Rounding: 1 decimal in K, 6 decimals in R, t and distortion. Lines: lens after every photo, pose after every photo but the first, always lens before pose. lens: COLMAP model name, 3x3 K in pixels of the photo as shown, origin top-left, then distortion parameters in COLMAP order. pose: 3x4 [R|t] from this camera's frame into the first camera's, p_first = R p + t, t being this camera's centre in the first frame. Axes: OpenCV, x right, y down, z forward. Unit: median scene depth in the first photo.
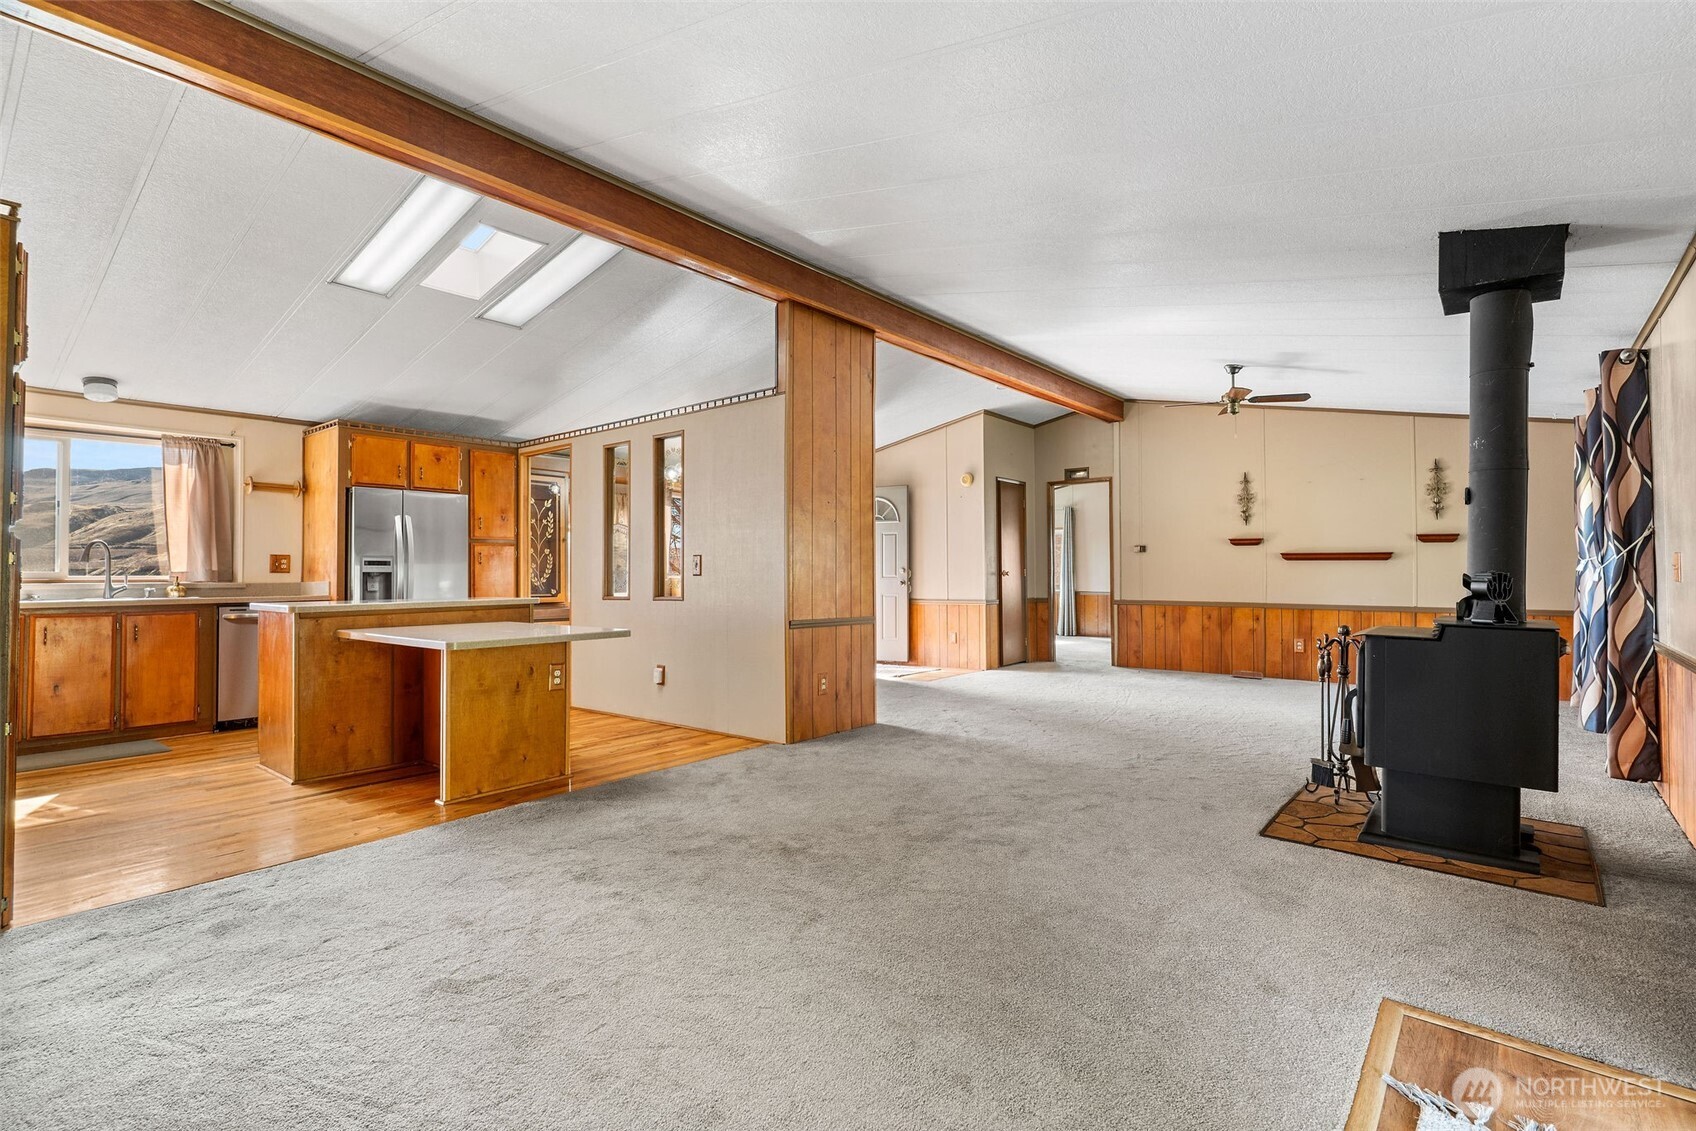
lens RADIAL K [[806.0, 0, 852.0], [0, 806.0, 558.7], [0, 0, 1]] dist [0.001476, -0.000696]
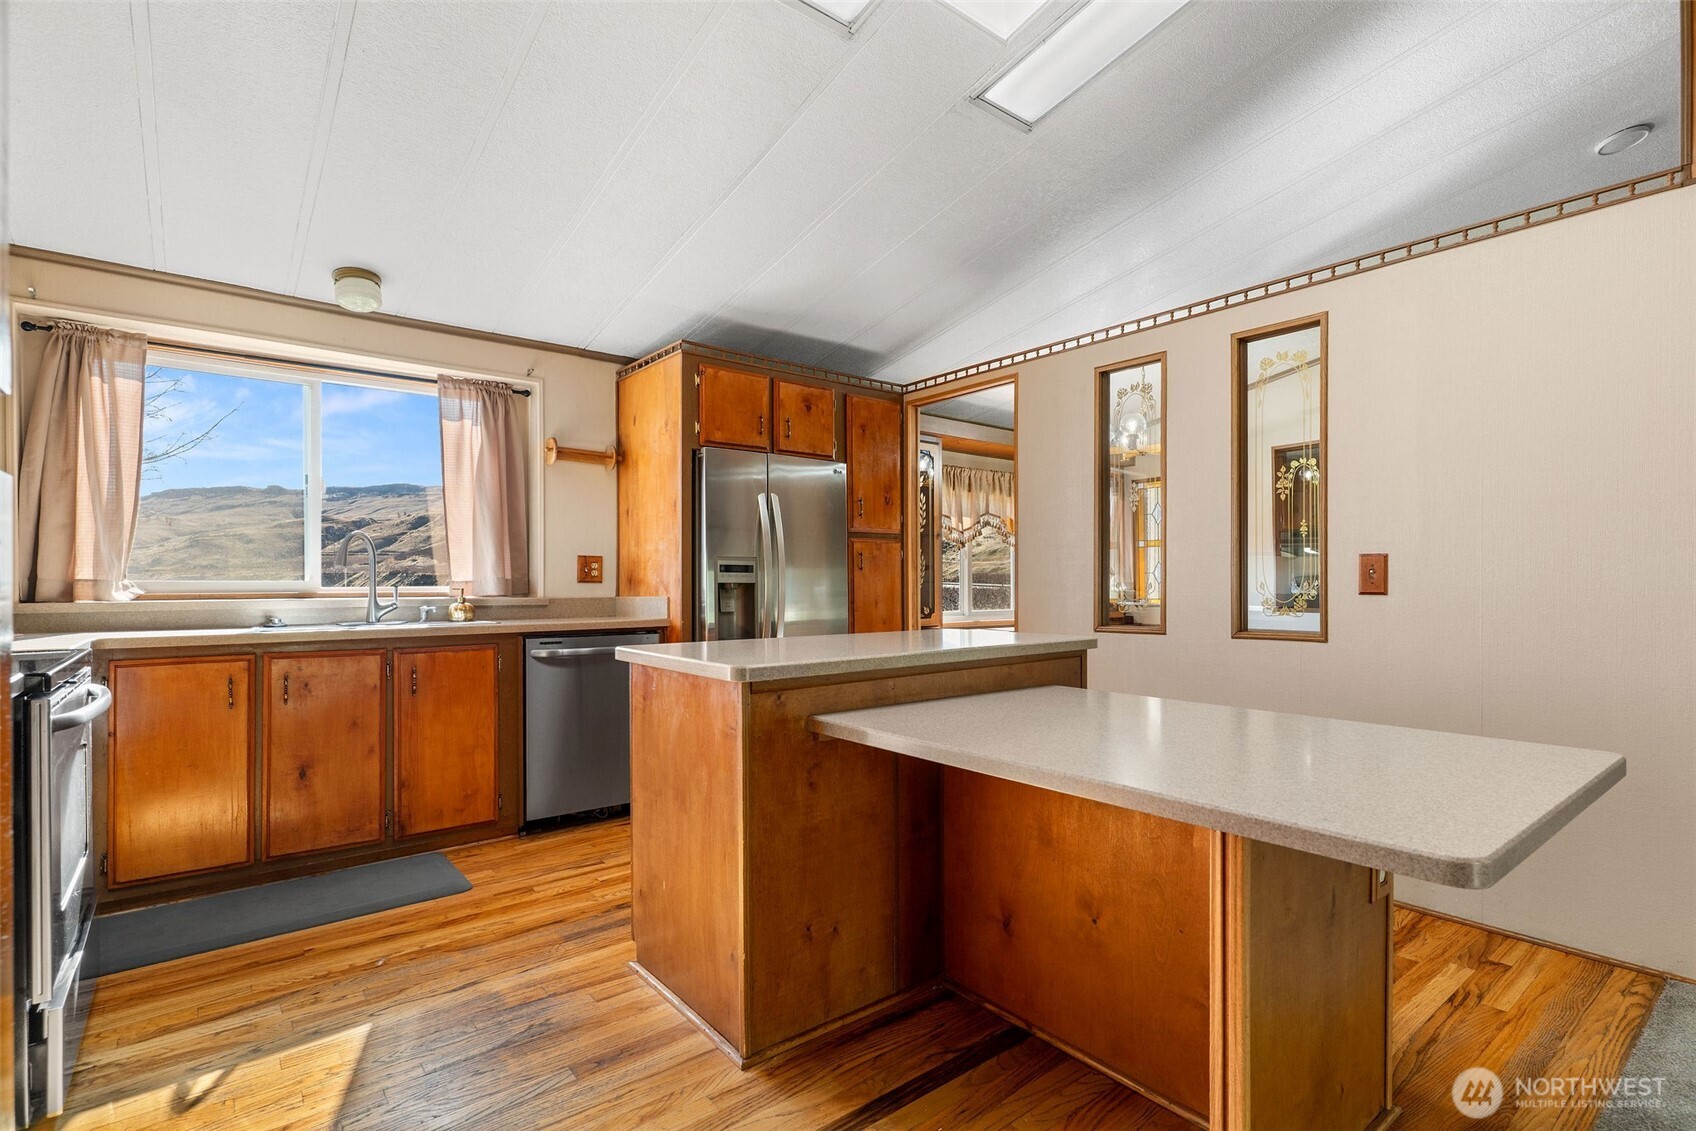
lens RADIAL K [[815.9, 0, 853.2], [0, 815.9, 584.3], [0, 0, 1]] dist [0.002541, 0.000331]
pose [[0.978941, 0.005189, -0.204077, -0.372887], [-0.000275, 0.999709, 0.024101, 0.002413], [0.204142, -0.023538, 0.978658, 0.396811]]
